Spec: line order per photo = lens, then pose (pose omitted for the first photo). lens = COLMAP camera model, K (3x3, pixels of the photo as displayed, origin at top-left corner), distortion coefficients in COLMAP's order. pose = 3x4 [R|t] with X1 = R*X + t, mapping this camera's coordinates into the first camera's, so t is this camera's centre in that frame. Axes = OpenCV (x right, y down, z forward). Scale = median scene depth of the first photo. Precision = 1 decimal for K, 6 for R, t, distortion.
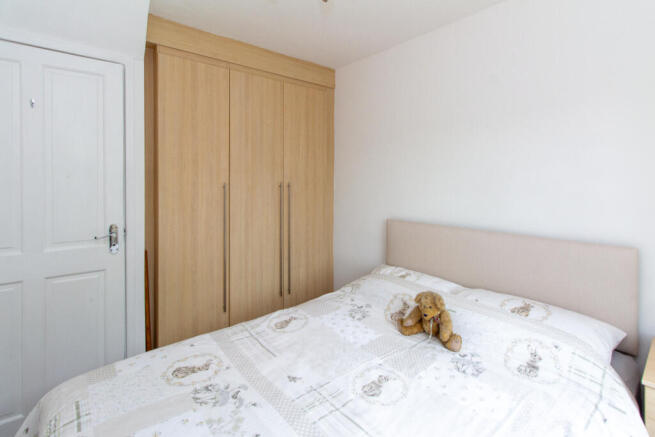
lens RADIAL K [[310.5, 0, 328.0], [0, 310.5, 181.1], [0, 0, 1]] dist [-0.001216, -0.000216]
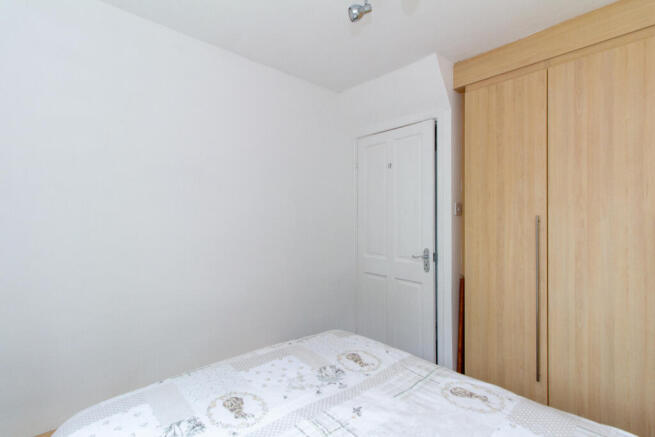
lens RADIAL K [[311.4, 0, 326.4], [0, 311.4, 214.0], [0, 0, 1]] dist [-0.000342, -0.000120]
pose [[0.028692, -0.022420, -0.999337, 0.501989], [-0.013956, 0.999642, -0.022827, 0.031667], [0.999491, 0.014601, 0.028369, 0.506743]]
